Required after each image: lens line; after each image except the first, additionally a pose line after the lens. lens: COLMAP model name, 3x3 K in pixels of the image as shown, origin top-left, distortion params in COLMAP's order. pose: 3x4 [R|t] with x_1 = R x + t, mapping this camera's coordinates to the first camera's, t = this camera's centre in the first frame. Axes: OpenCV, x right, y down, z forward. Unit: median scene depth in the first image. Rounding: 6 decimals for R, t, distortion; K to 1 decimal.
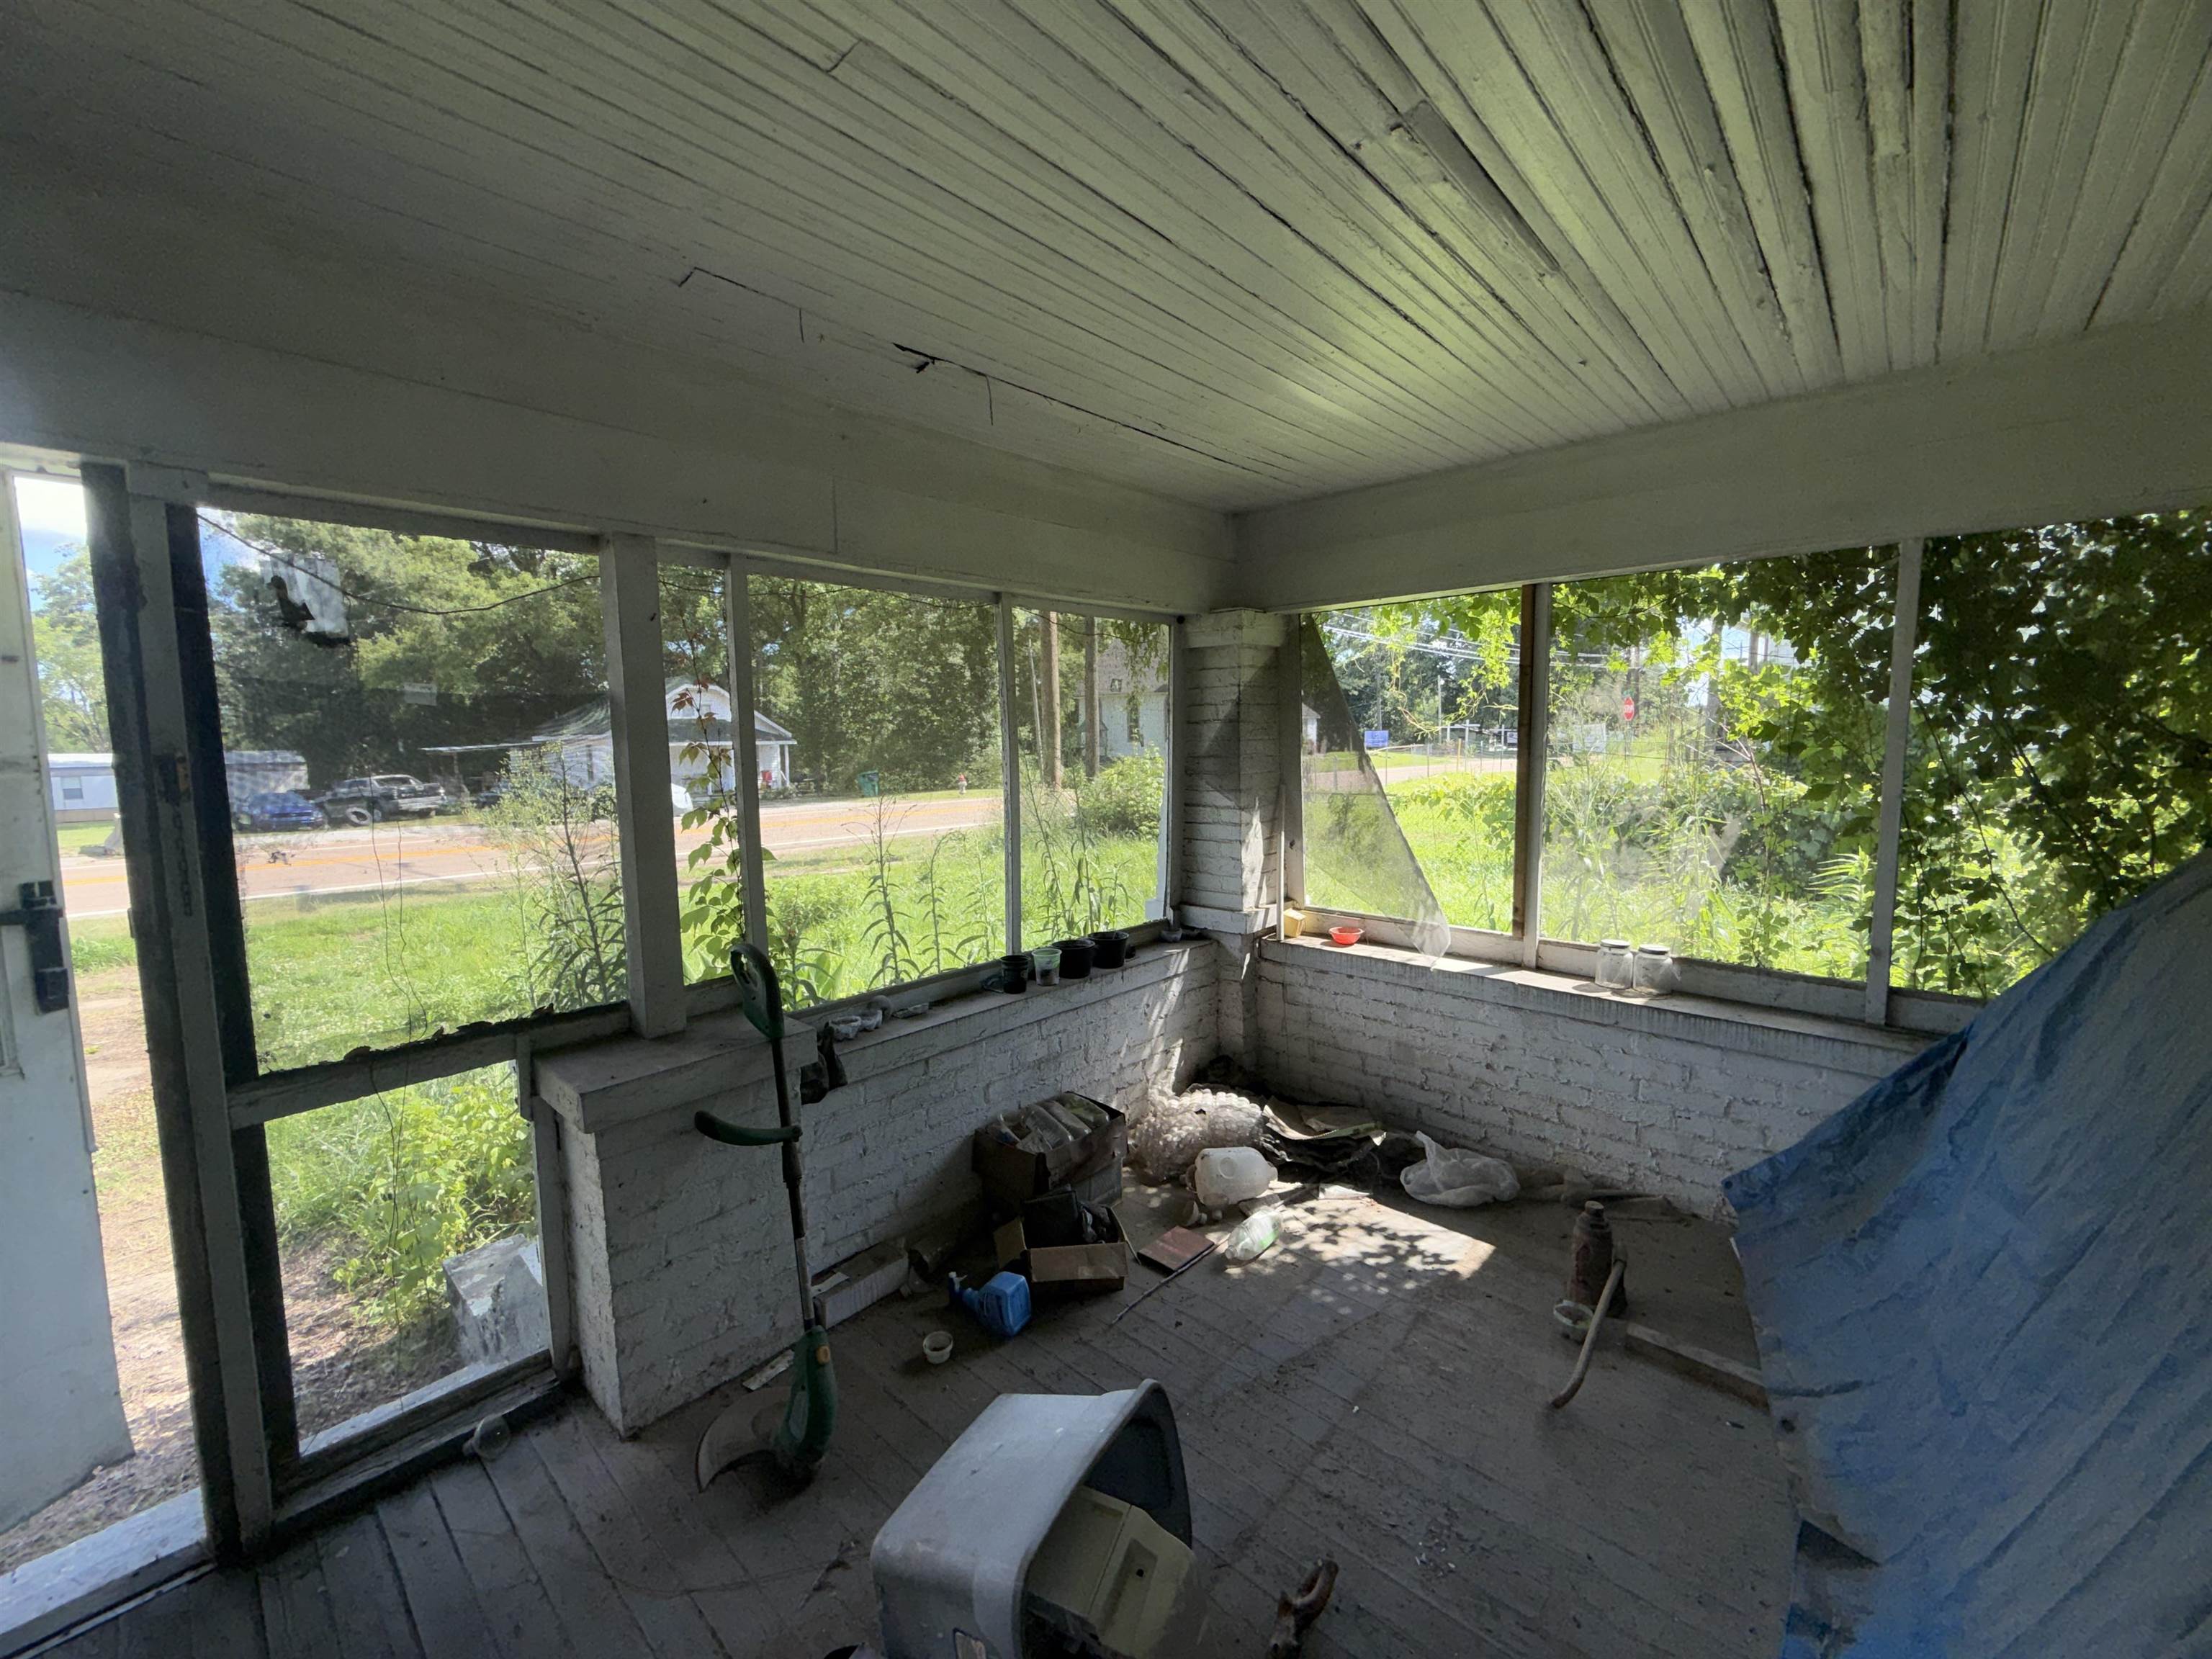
lens RADIAL K [[878.0, 0, 1099.8], [0, 878.0, 826.2], [0, 0, 1]] dist [-0.002767, 0.000630]
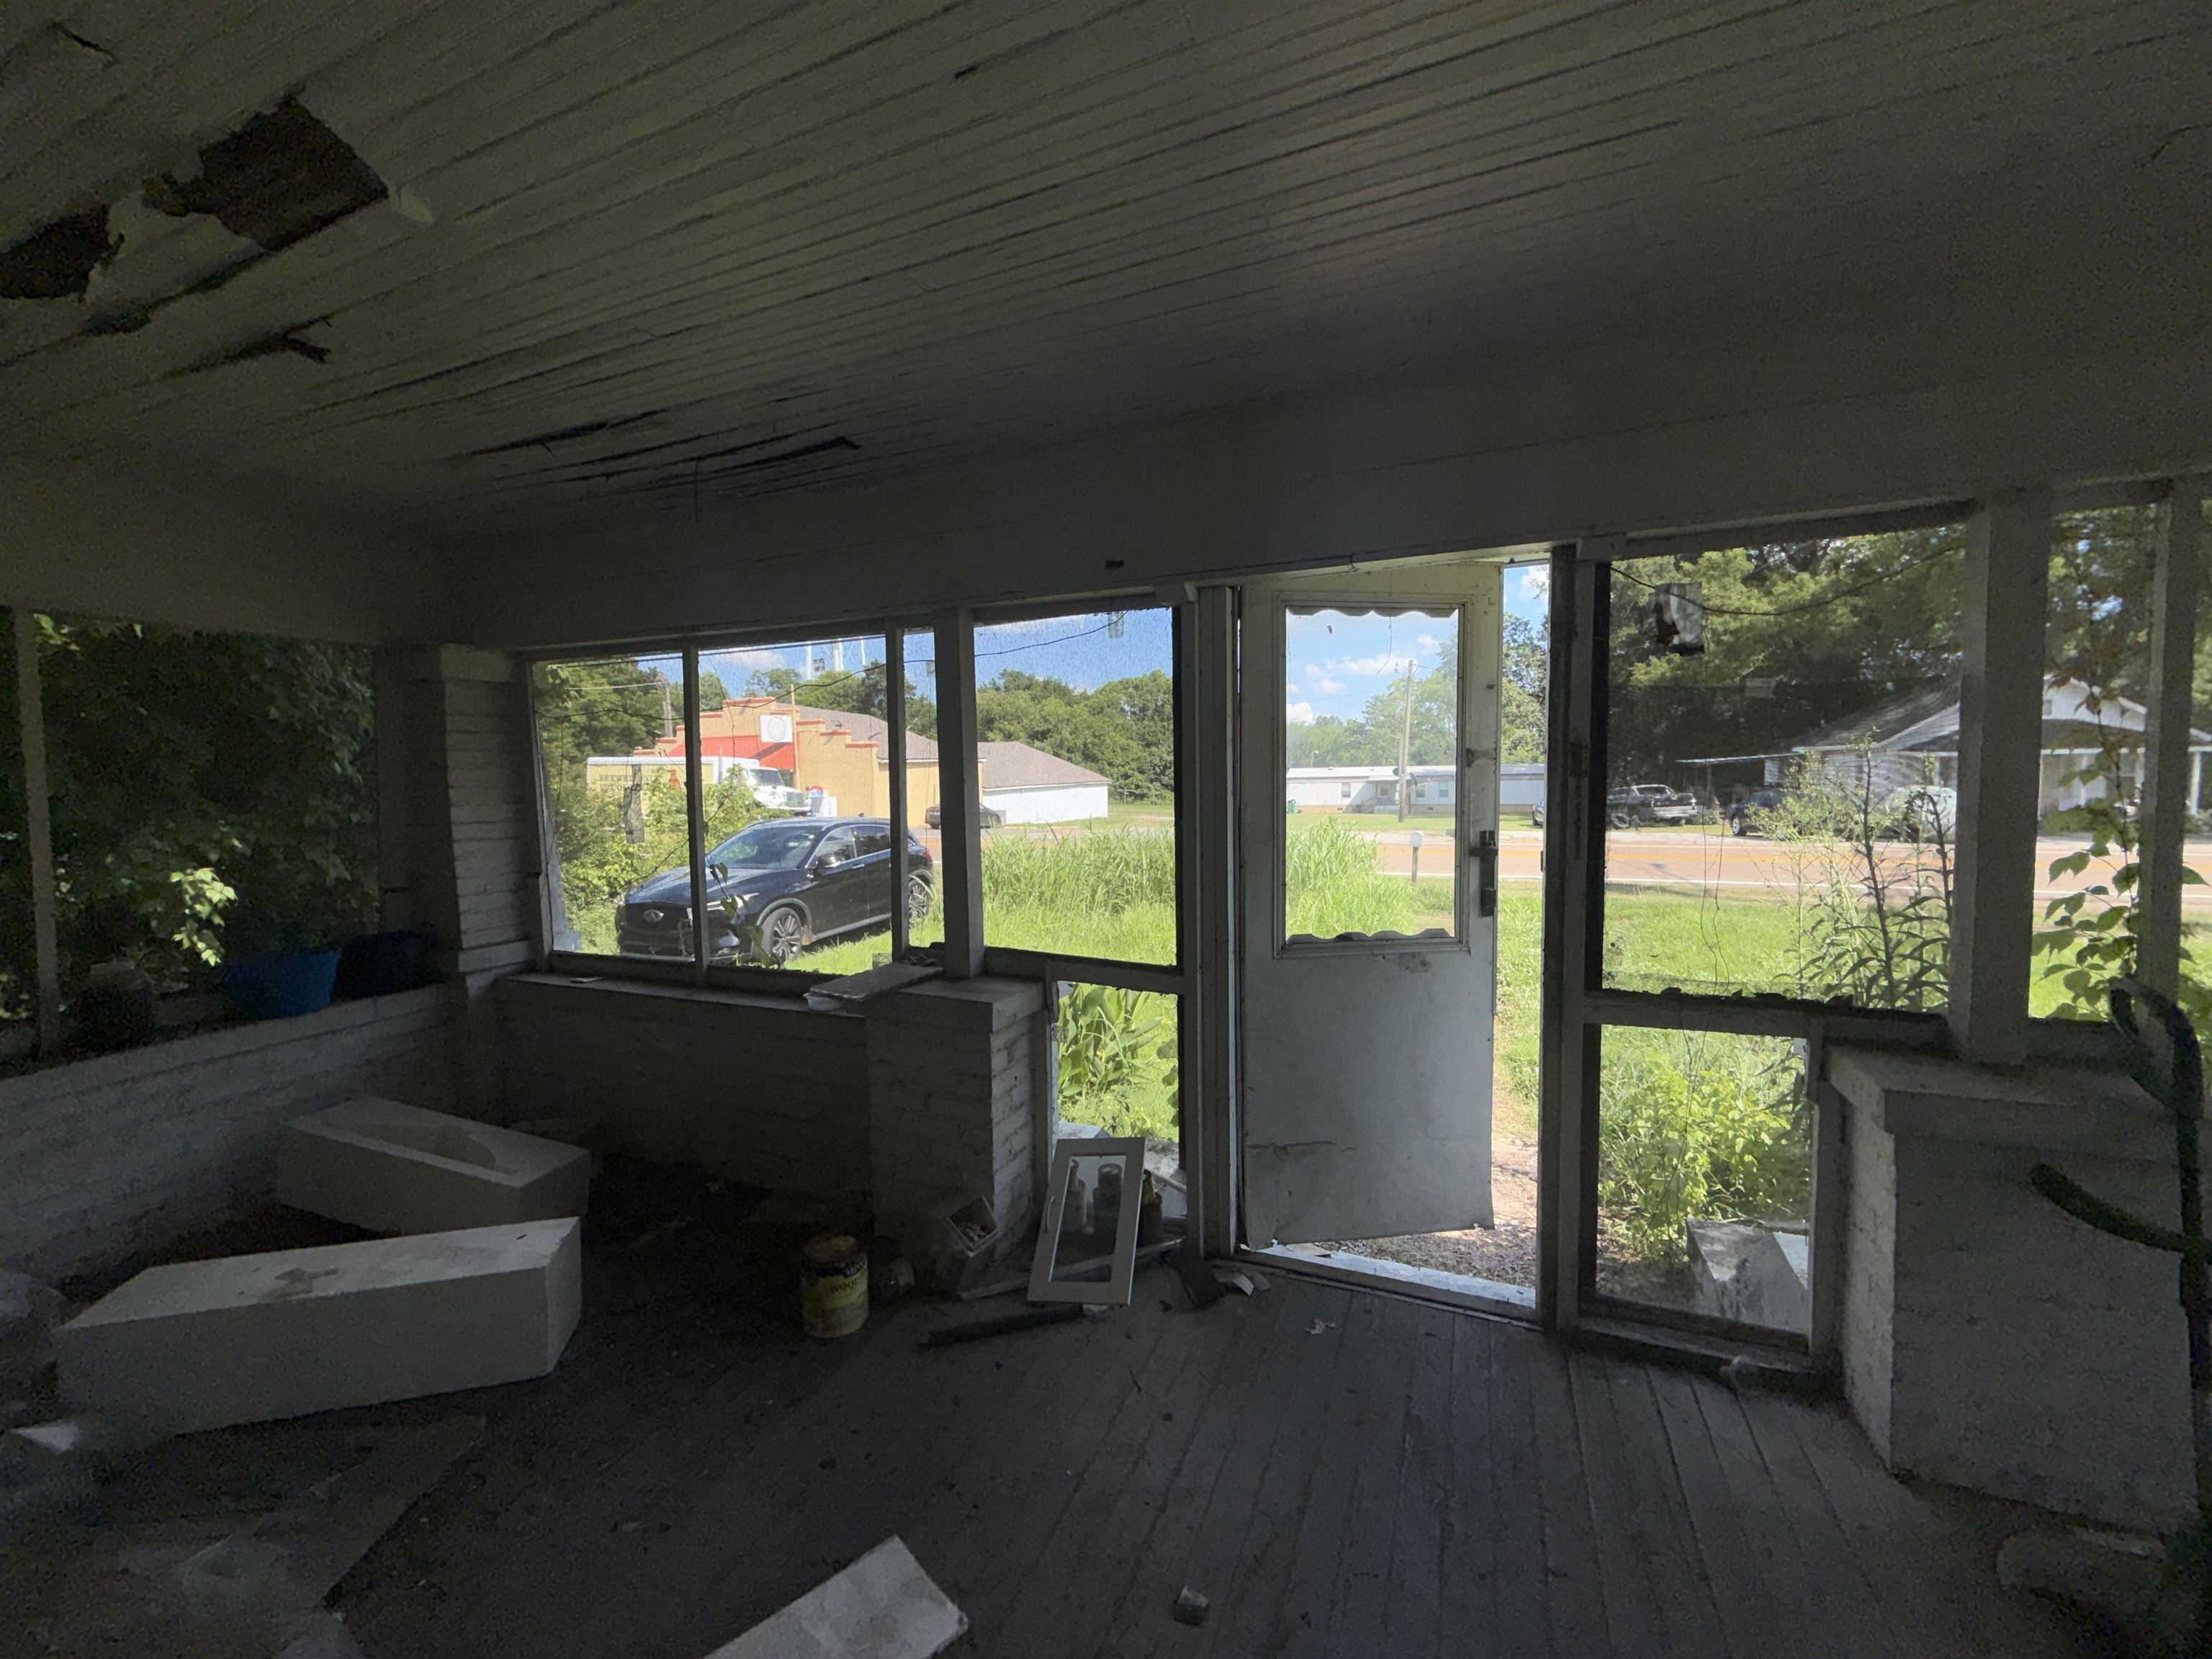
lens RADIAL K [[878.0, 0, 1099.5], [0, 878.0, 825.6], [0, 0, 1]] dist [-0.002767, 0.000630]
pose [[0.327702, 0.065070, -0.942538, 0.011820], [-0.079313, 0.995999, 0.041185, 0.033240], [0.941446, 0.061259, 0.331551, -0.113480]]
